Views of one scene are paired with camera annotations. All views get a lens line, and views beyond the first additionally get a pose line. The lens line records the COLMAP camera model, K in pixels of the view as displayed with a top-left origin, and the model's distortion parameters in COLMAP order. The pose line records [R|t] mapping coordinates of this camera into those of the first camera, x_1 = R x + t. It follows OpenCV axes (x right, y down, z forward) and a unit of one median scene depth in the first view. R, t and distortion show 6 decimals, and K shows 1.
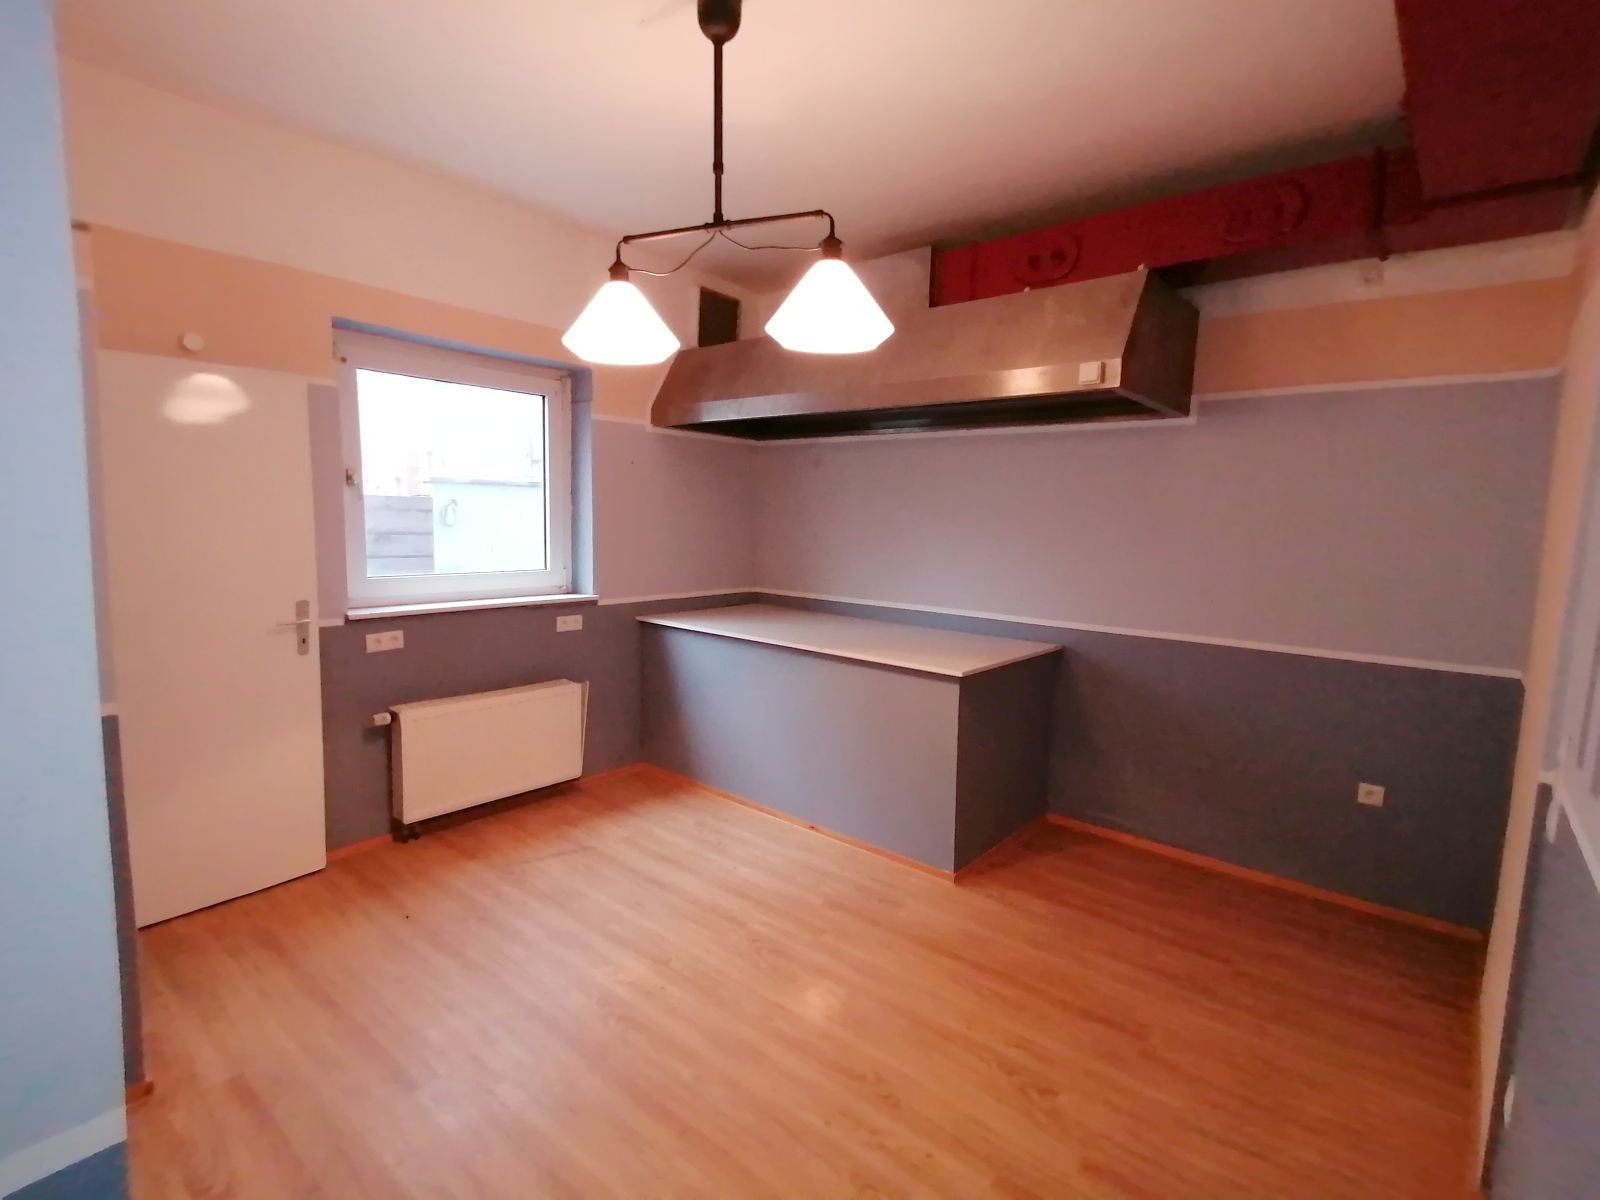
lens RADIAL K [[782.1, 0, 799.2], [0, 782.1, 594.5], [0, 0, 1]] dist [0.029367, -0.001696]
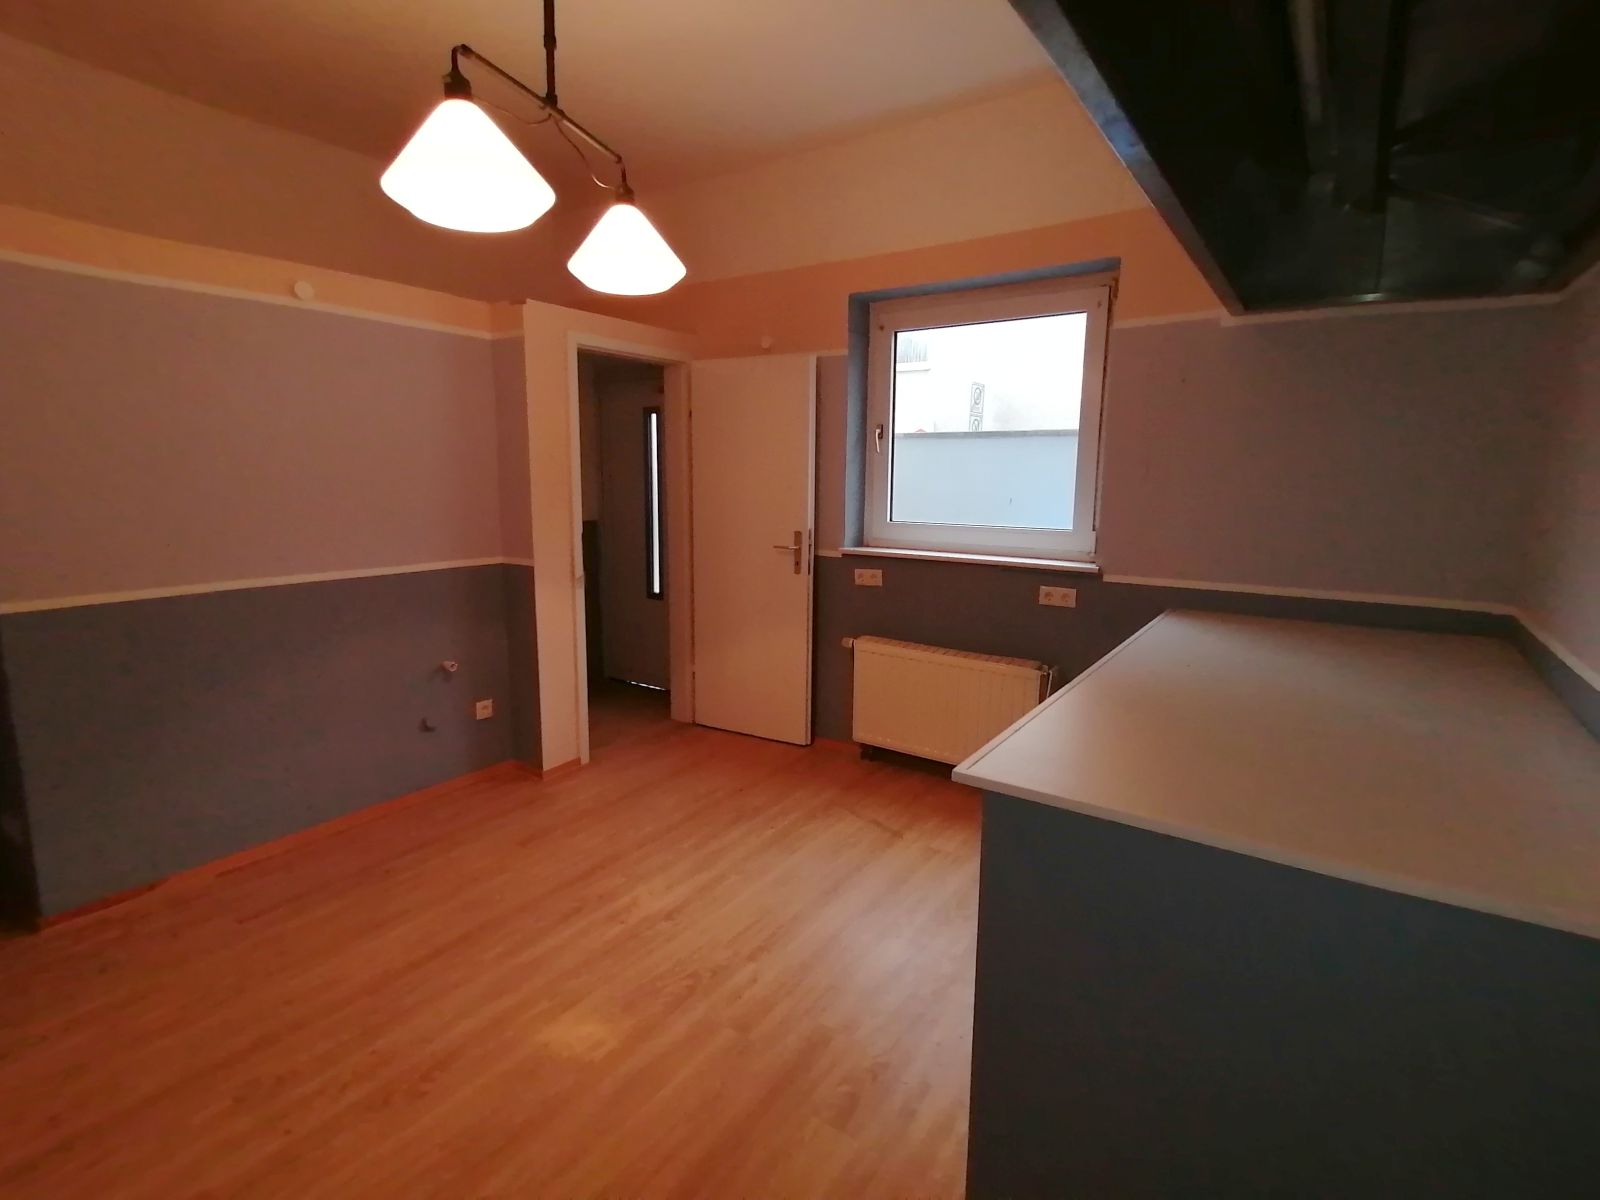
lens RADIAL K [[782.1, 0, 799.2], [0, 782.1, 594.5], [0, 0, 1]] dist [0.029367, -0.001696]
pose [[0.106825, 0.135418, -0.985013, 0.628228], [-0.109215, 0.986285, 0.123748, -0.048527], [0.988261, 0.094358, 0.120150, 0.855200]]
